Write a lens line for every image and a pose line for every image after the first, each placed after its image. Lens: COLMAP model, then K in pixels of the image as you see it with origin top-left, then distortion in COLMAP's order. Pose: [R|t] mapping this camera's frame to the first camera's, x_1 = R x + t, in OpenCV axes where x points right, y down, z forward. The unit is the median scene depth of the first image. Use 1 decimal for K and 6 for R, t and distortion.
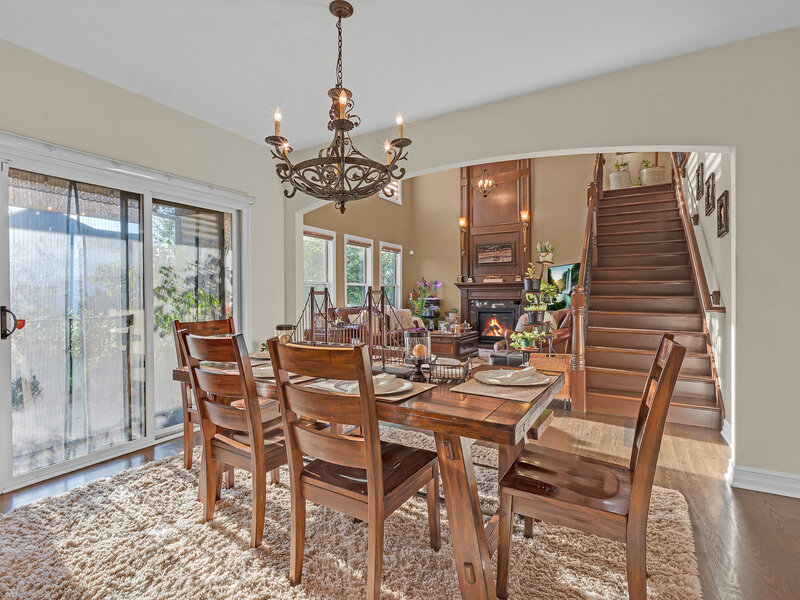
lens RADIAL K [[391.3, 0, 397.1], [0, 391.3, 298.8], [0, 0, 1]] dist [-0.001803, -0.000394]
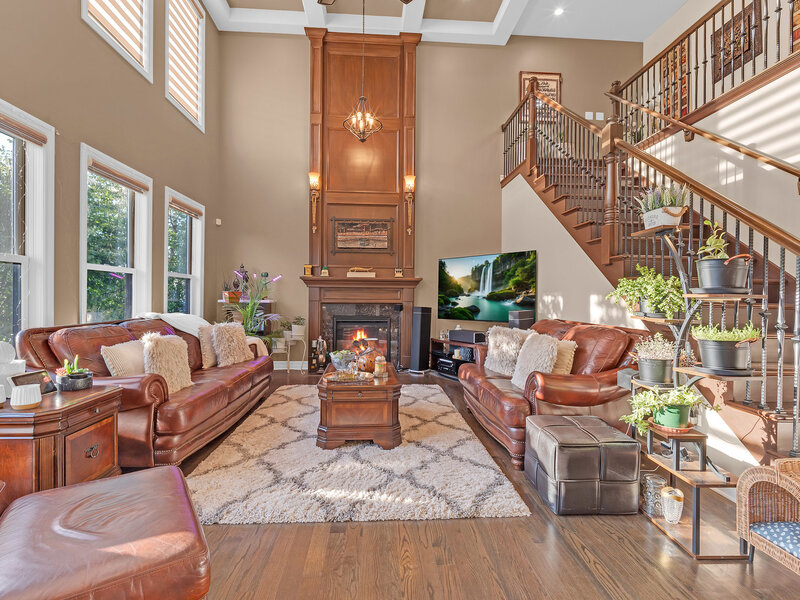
lens RADIAL K [[391.3, 0, 397.1], [0, 391.3, 298.8], [0, 0, 1]] dist [-0.001803, -0.000394]
pose [[0.828245, 0.008932, 0.560295, -0.087535], [-0.008931, 0.999956, -0.002739, -0.004992], [-0.560295, -0.002735, 0.828289, 0.473130]]
